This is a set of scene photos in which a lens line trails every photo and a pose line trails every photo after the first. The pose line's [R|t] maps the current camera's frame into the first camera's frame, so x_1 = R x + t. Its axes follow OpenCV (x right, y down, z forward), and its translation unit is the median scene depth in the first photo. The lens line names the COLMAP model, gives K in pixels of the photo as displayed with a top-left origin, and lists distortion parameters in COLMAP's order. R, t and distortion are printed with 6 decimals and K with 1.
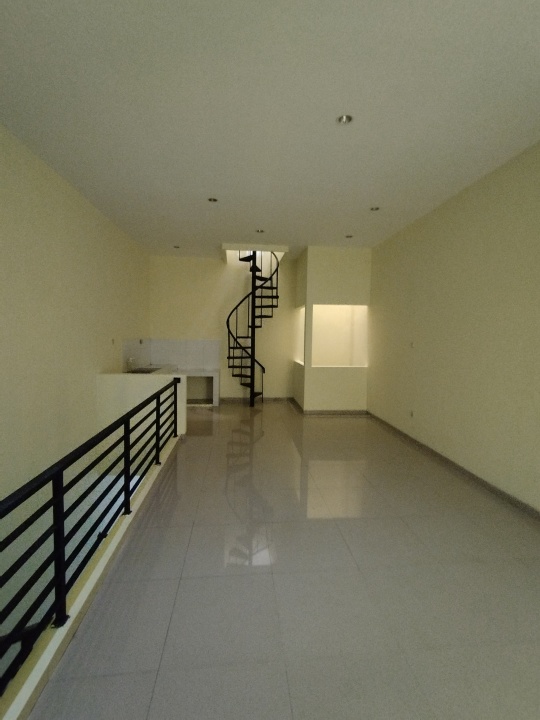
lens RADIAL K [[334.3, 0, 269.0], [0, 334.3, 361.1], [0, 0, 1]] dist [0.001768, 0.000015]
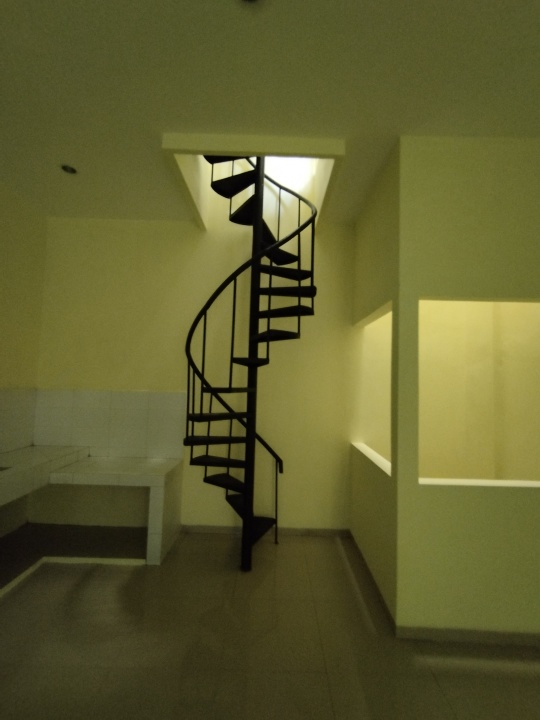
lens RADIAL K [[334.3, 0, 267.7], [0, 334.3, 360.5], [0, 0, 1]] dist [0.001768, 0.000015]
pose [[0.995341, 0.005189, -0.096275, 0.009921], [-0.018721, 0.989947, -0.140196, -0.050807], [0.094579, 0.141345, 0.985432, 0.609728]]
